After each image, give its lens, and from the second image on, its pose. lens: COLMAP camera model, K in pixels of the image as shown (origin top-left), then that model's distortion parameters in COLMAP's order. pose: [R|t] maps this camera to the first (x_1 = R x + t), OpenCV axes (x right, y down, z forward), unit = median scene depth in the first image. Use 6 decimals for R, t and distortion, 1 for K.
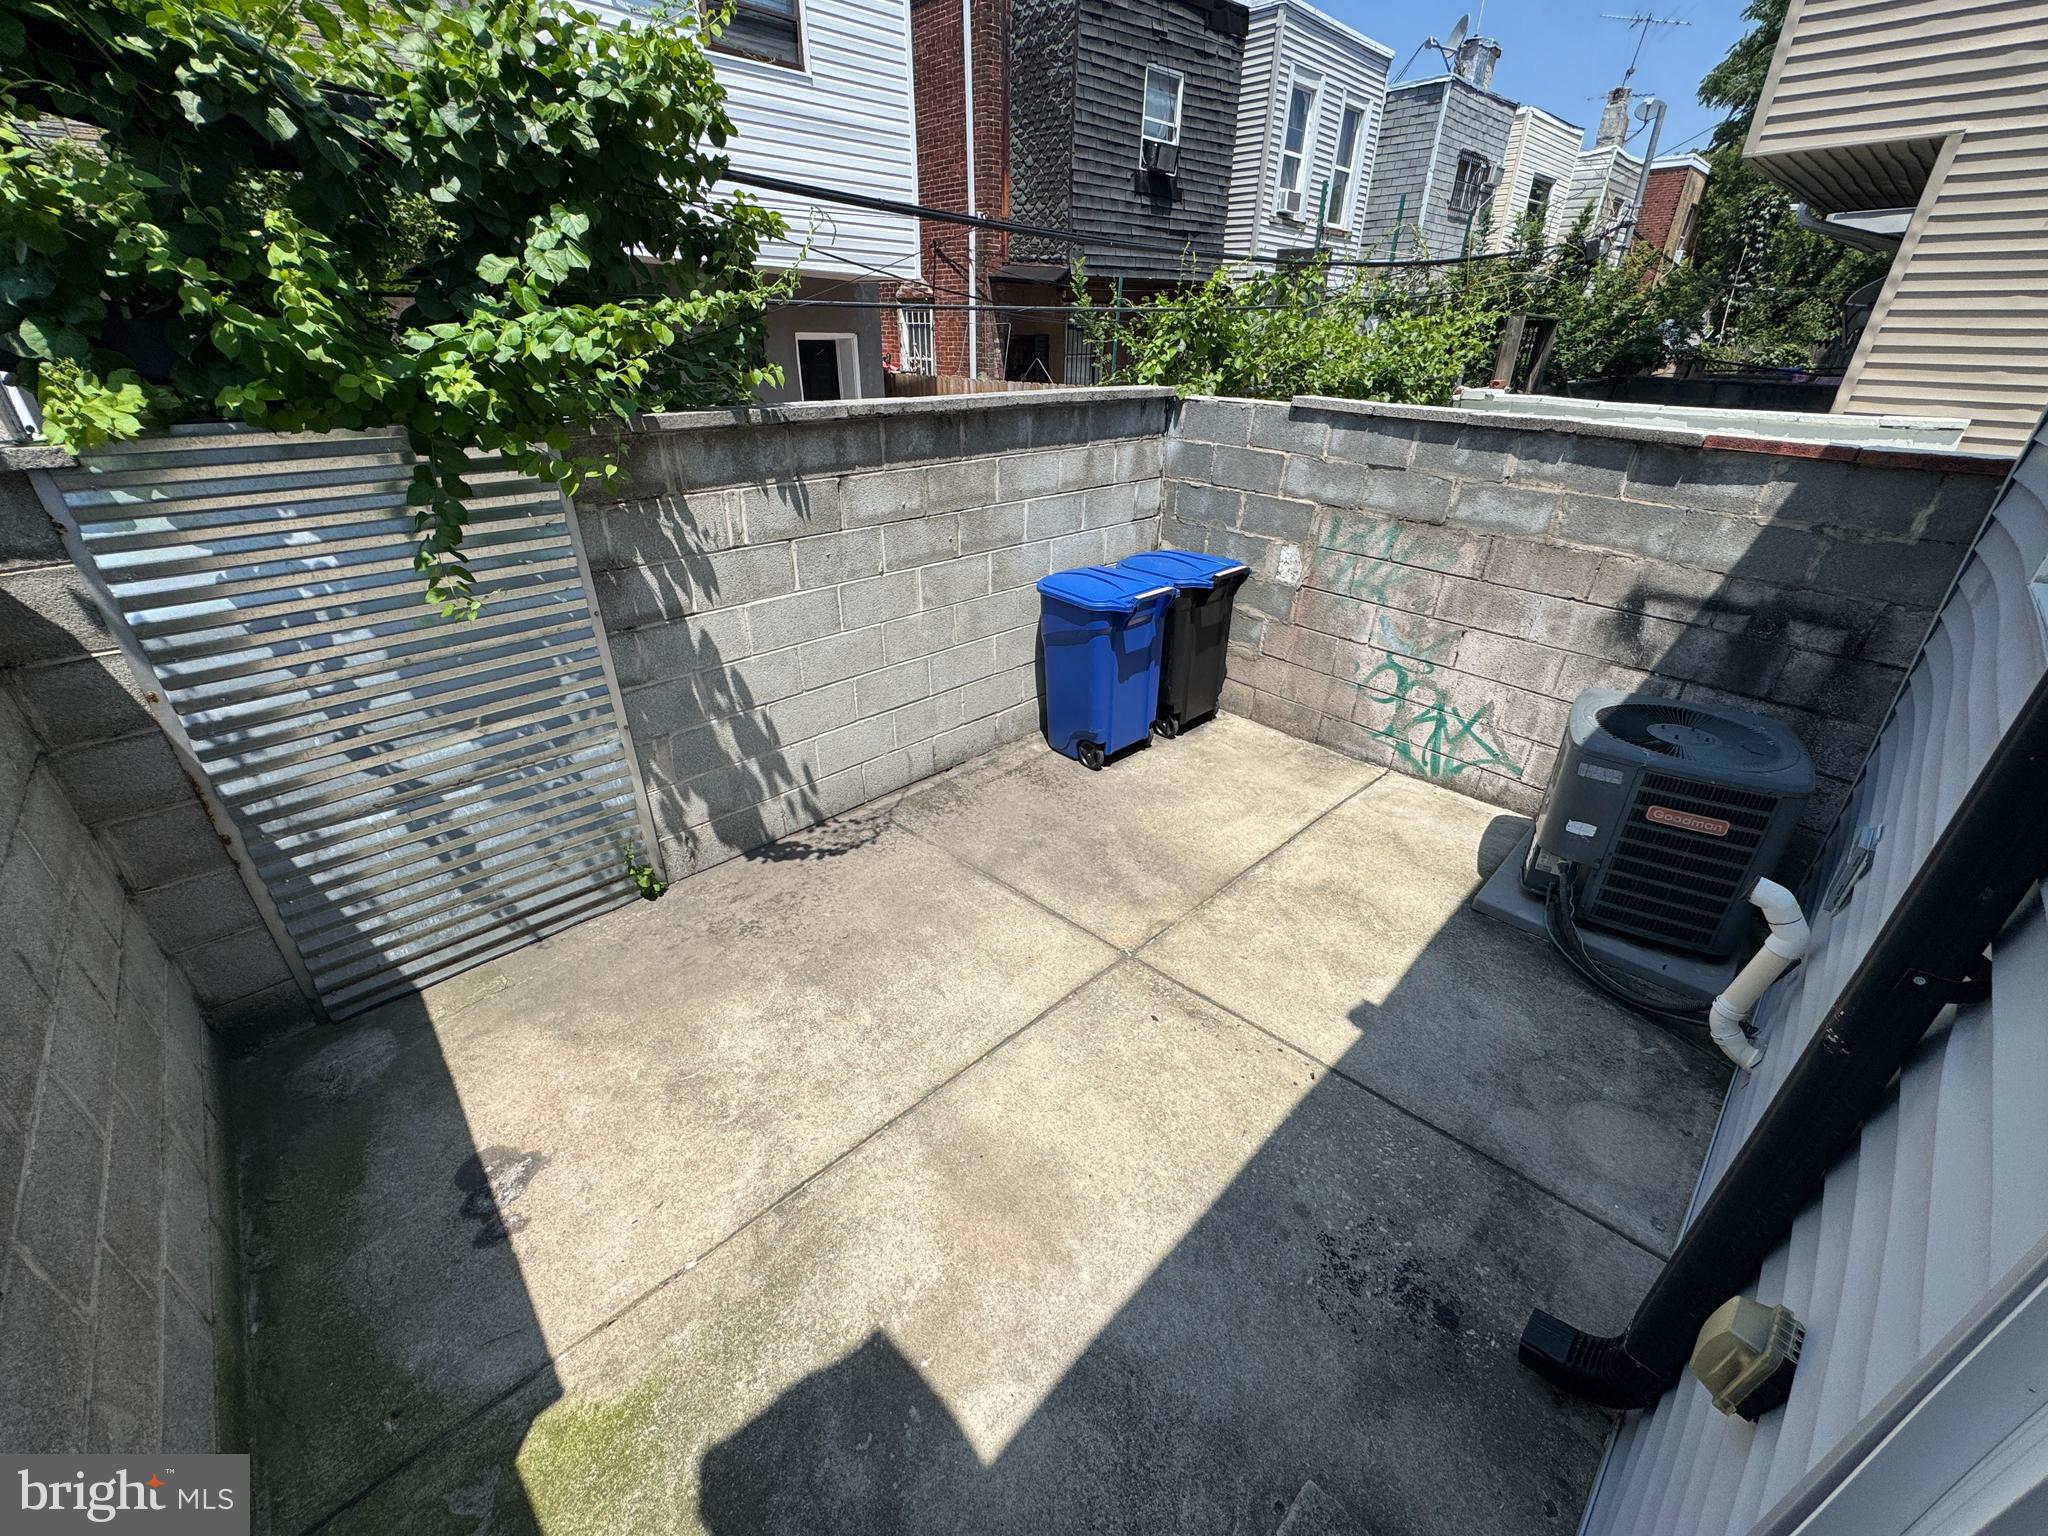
lens RADIAL K [[817.2, 0, 1021.6], [0, 817.2, 769.2], [0, 0, 1]] dist [-0.002911, 0.000136]
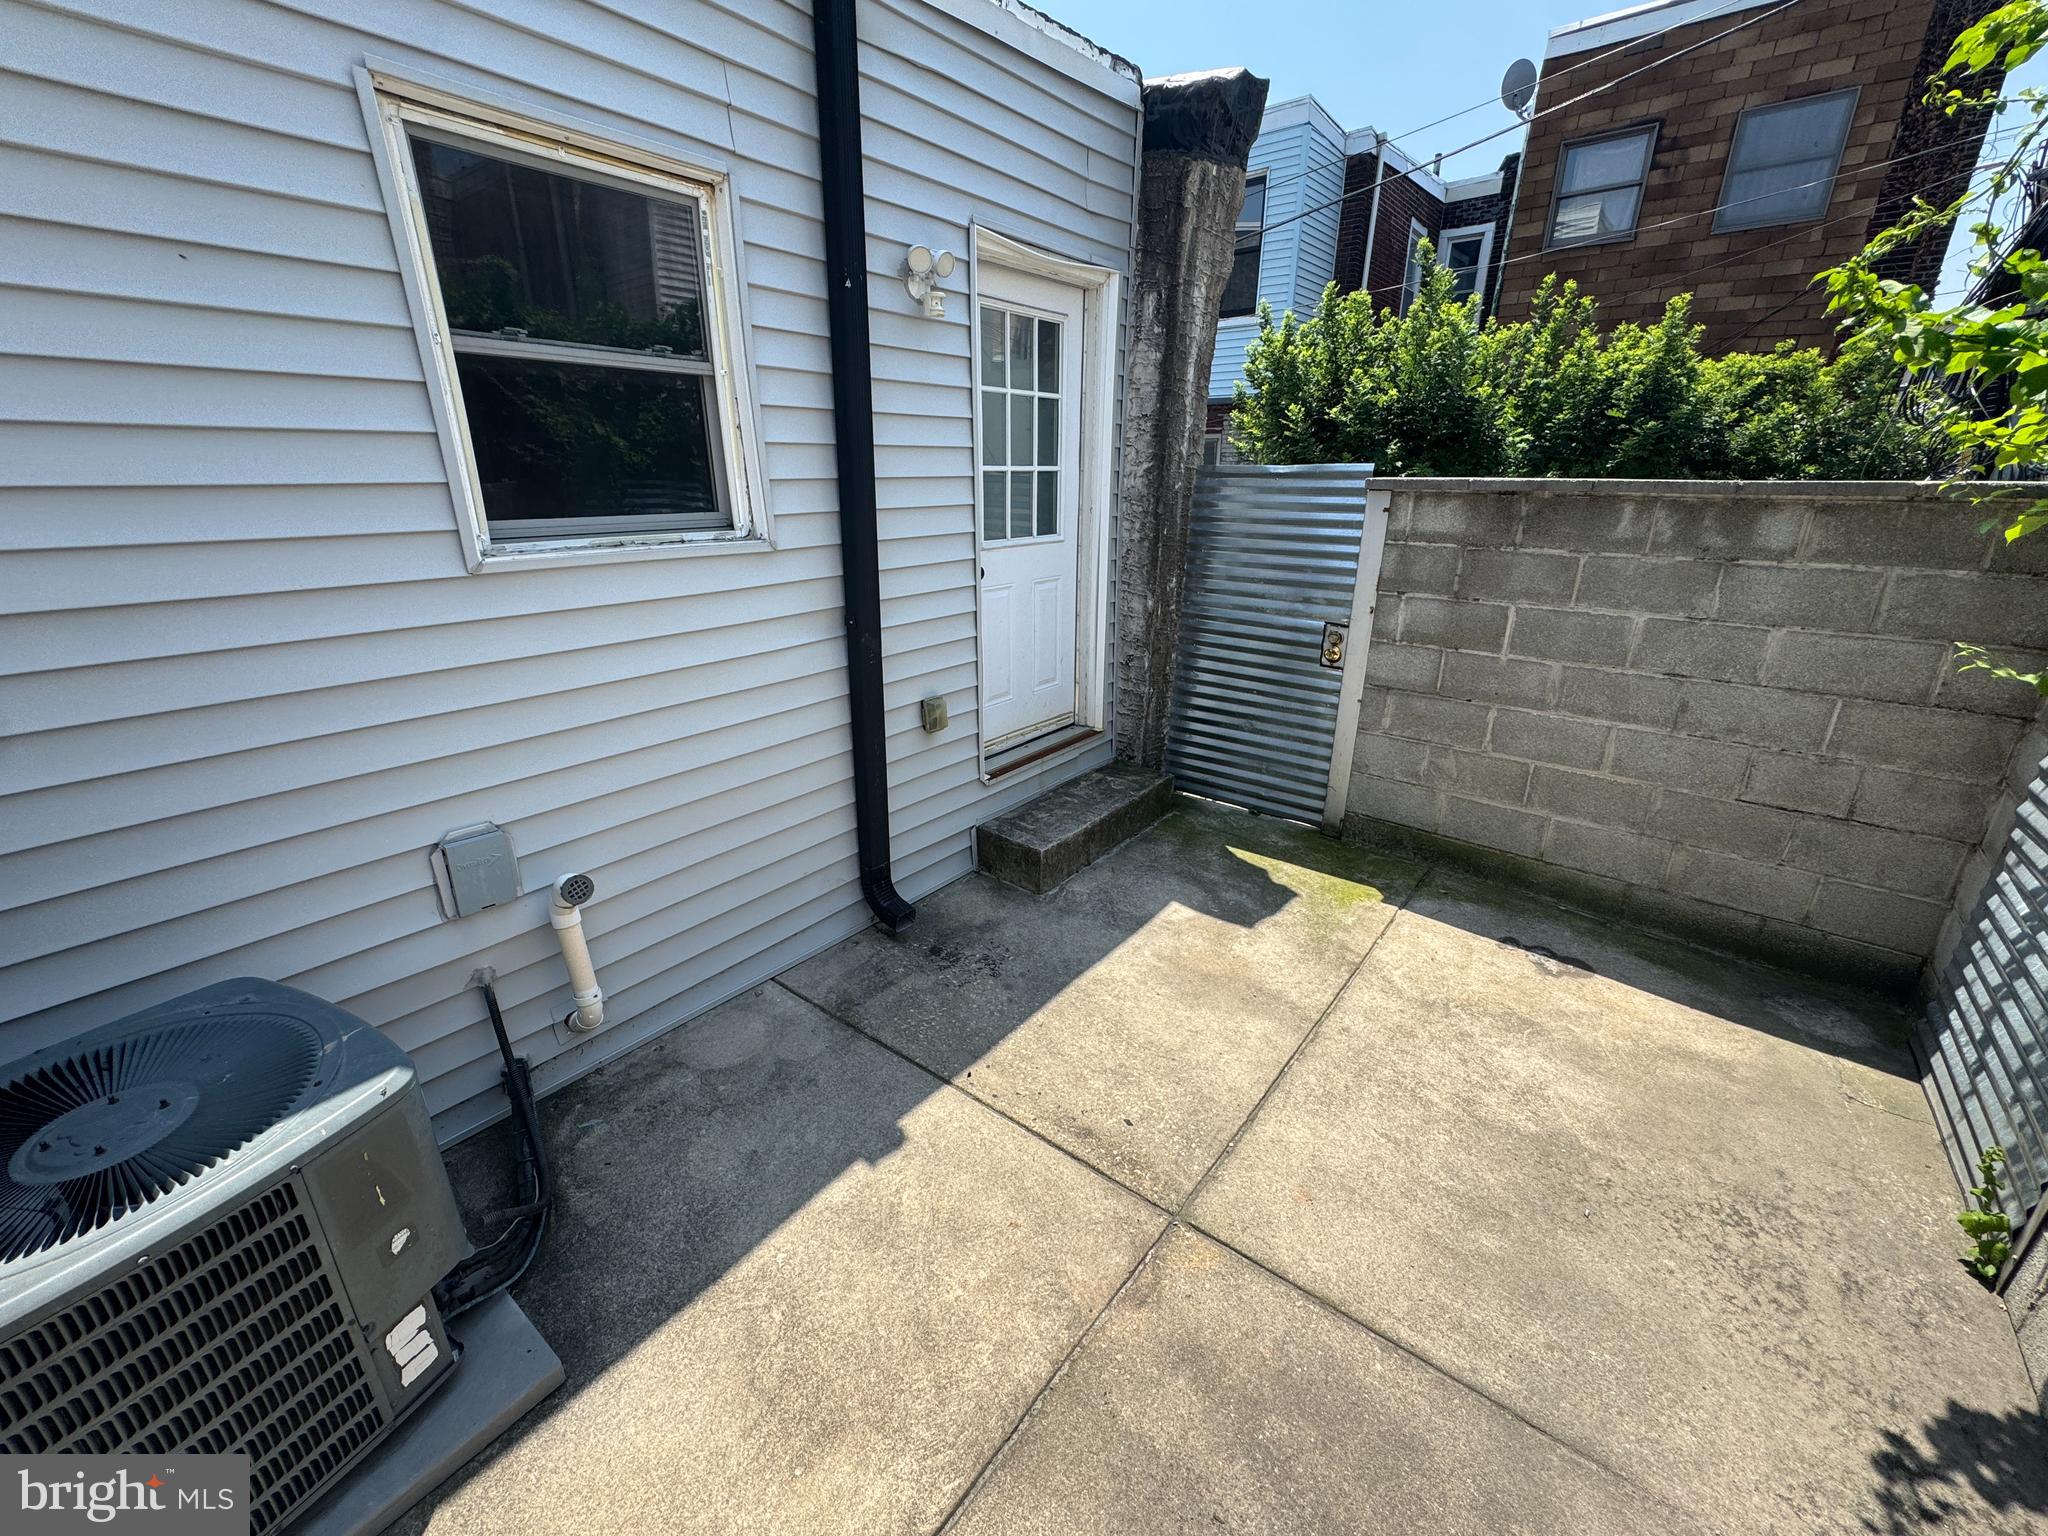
lens RADIAL K [[817.2, 0, 1021.6], [0, 817.2, 769.2], [0, 0, 1]] dist [-0.002911, 0.000136]
pose [[-0.992123, 0.037100, -0.119645, 0.435788], [-0.063708, 0.672938, 0.736951, -0.699583], [0.107855, 0.738768, -0.665274, 1.532451]]
